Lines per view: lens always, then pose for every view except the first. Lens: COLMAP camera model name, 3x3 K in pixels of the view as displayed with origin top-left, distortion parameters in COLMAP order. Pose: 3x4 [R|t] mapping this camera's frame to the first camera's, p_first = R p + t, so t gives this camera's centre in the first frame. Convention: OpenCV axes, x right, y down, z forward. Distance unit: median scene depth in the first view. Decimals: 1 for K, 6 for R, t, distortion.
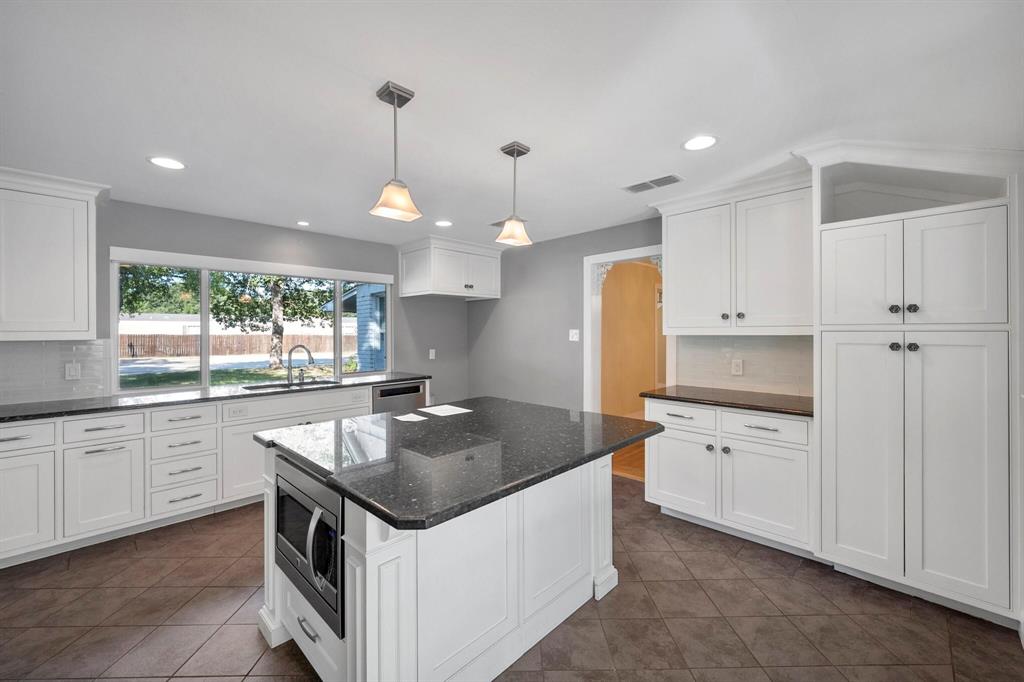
lens RADIAL K [[406.8, 0, 511.5], [0, 406.8, 336.2], [0, 0, 1]] dist [0.000450, 0.000058]
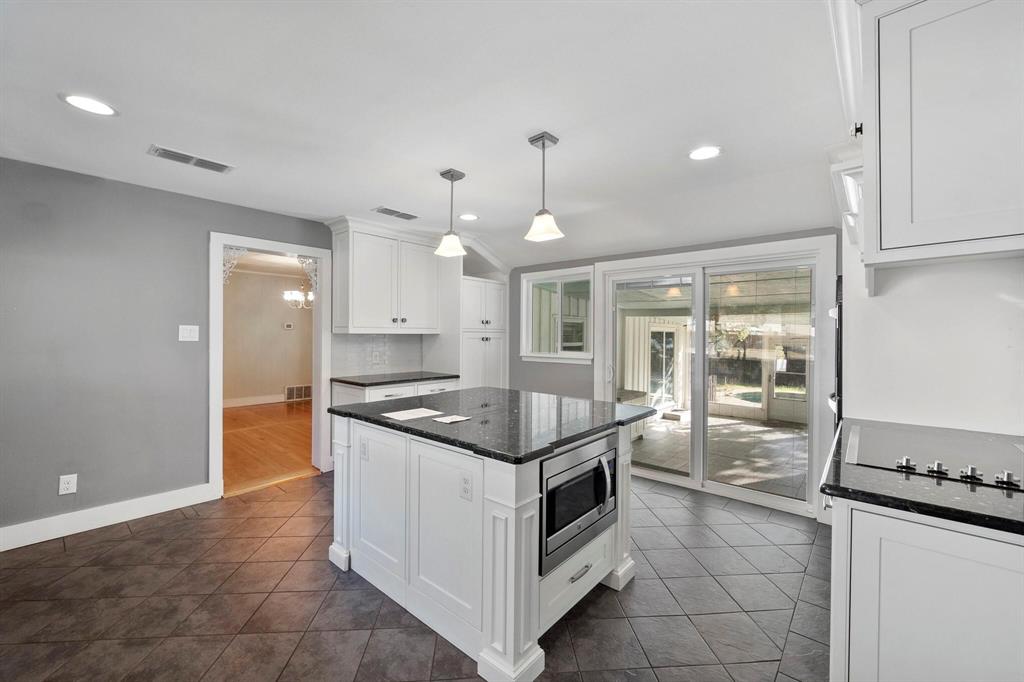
lens RADIAL K [[406.8, 0, 511.5], [0, 406.8, 336.2], [0, 0, 1]] dist [0.000450, 0.000058]
pose [[-0.056790, -0.003490, 0.998380, -0.907069], [0.001847, 0.999992, 0.003601, 0.001841], [-0.998384, 0.002048, -0.056783, 0.697900]]
